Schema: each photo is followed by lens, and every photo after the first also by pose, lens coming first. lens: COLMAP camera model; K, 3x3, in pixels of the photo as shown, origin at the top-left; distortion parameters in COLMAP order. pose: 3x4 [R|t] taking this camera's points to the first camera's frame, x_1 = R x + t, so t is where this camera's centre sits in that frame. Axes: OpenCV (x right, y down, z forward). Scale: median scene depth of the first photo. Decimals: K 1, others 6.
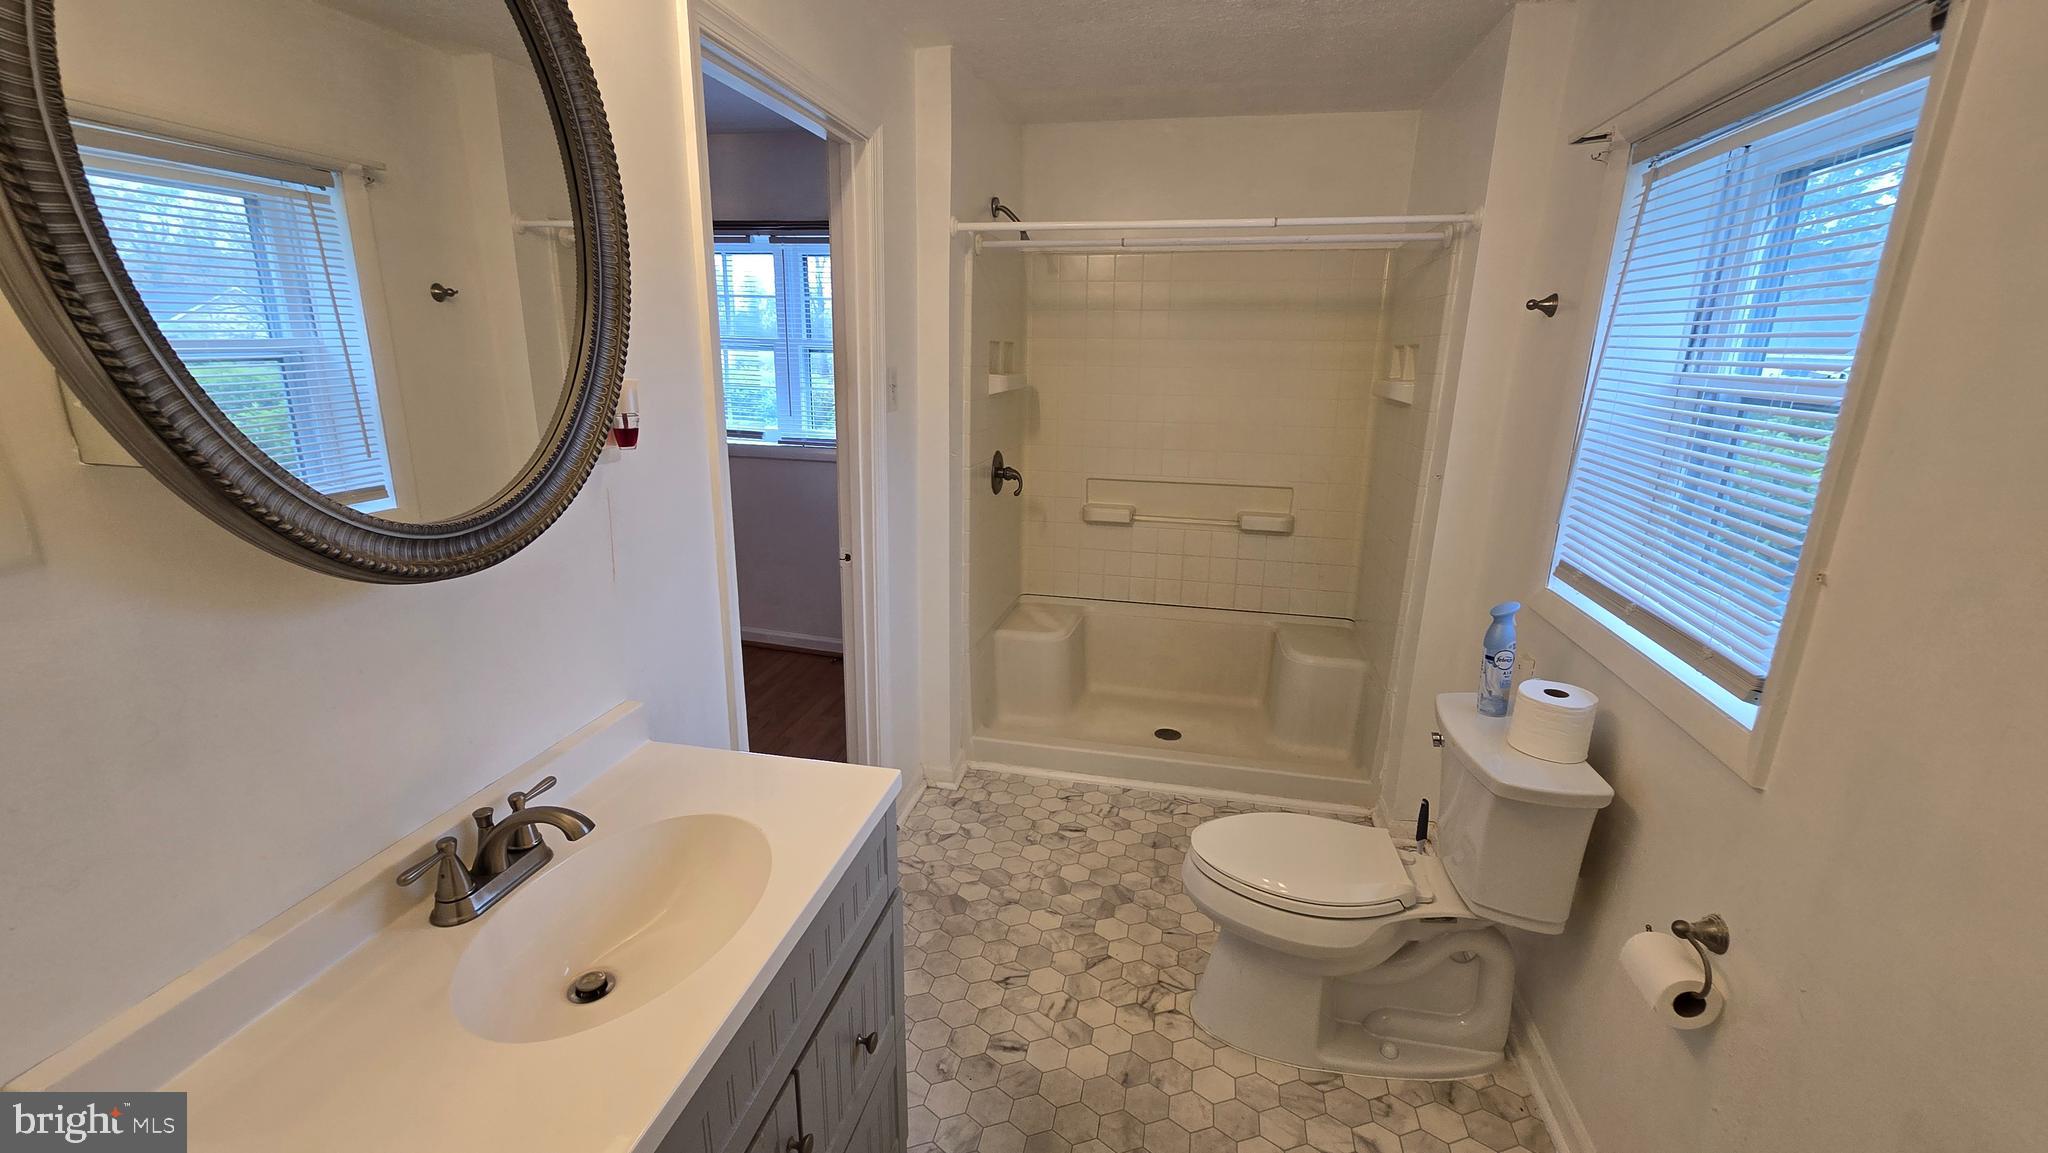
lens RADIAL K [[834.6, 0, 1030.5], [0, 834.6, 568.7], [0, 0, 1]] dist [0.001993, 0.000137]
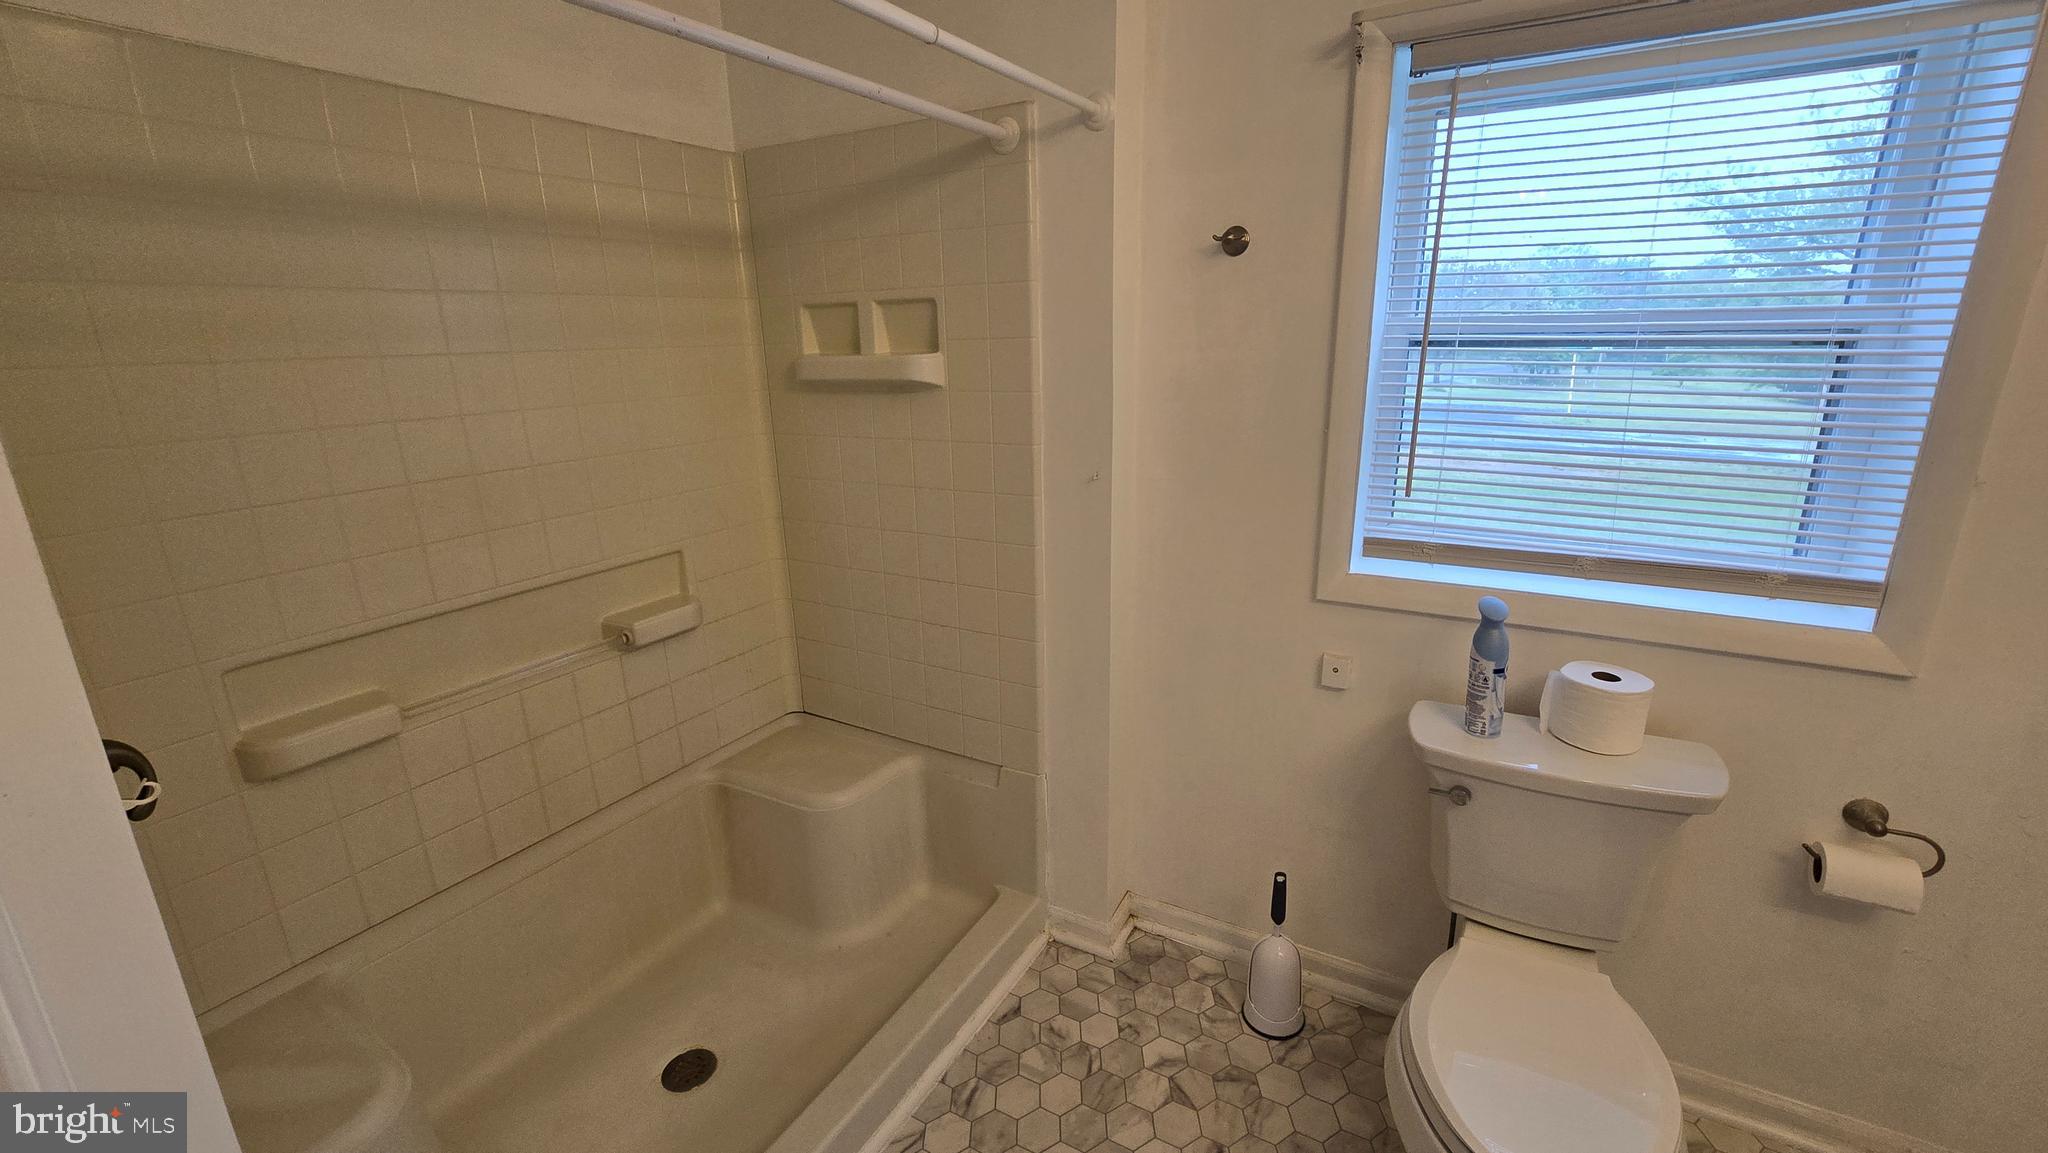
lens RADIAL K [[839.6, 0, 1030.8], [0, 839.6, 572.6], [0, 0, 1]] dist [-0.002566, -0.000302]
pose [[0.265161, -0.282302, 0.921952, -0.205632], [0.254832, 0.942698, 0.215363, -0.180377], [-0.929920, 0.177837, 0.321907, 0.729878]]
